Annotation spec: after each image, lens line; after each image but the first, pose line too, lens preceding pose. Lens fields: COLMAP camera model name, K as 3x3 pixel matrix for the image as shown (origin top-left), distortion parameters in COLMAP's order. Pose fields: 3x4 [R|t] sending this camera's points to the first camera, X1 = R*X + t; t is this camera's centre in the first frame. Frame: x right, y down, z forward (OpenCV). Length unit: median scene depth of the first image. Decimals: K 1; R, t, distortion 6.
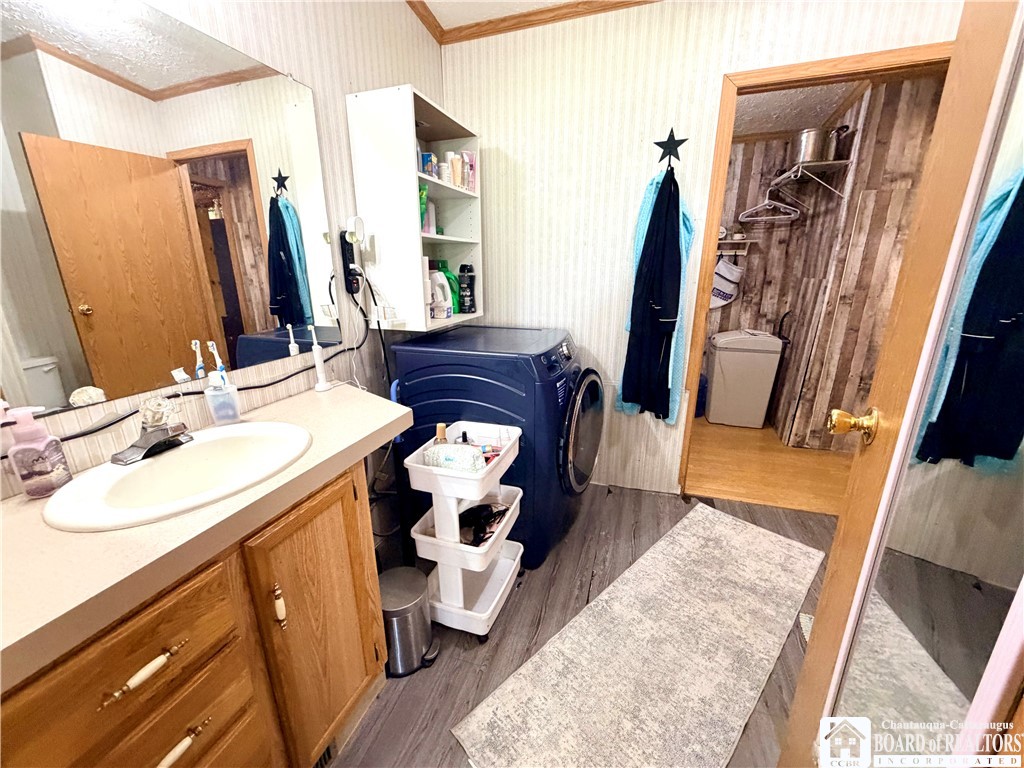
lens RADIAL K [[409.6, 0, 512.9], [0, 409.6, 386.2], [0, 0, 1]] dist [0.008254, 0.000169]
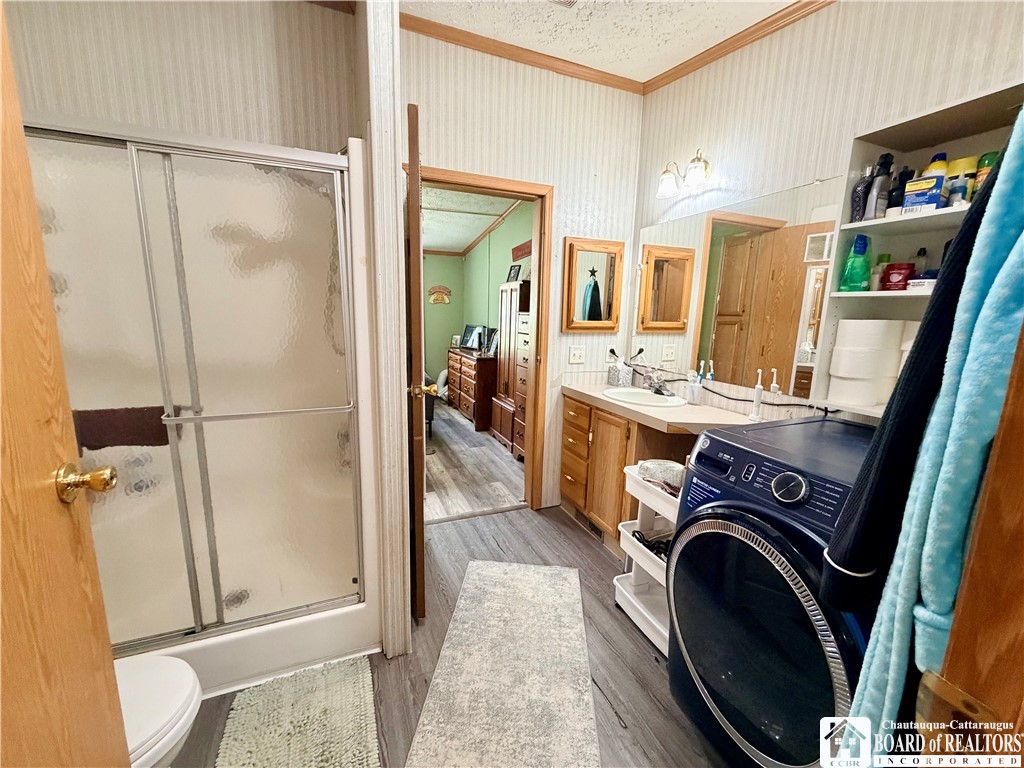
lens RADIAL K [[409.6, 0, 512.0], [0, 409.6, 384.0], [0, 0, 1]] dist [0.008254, 0.000169]
pose [[-0.748979, 0.110589, -0.653300, 0.962019], [-0.199337, 0.902689, 0.381336, -0.446338], [0.631898, 0.415840, -0.654050, 1.365732]]
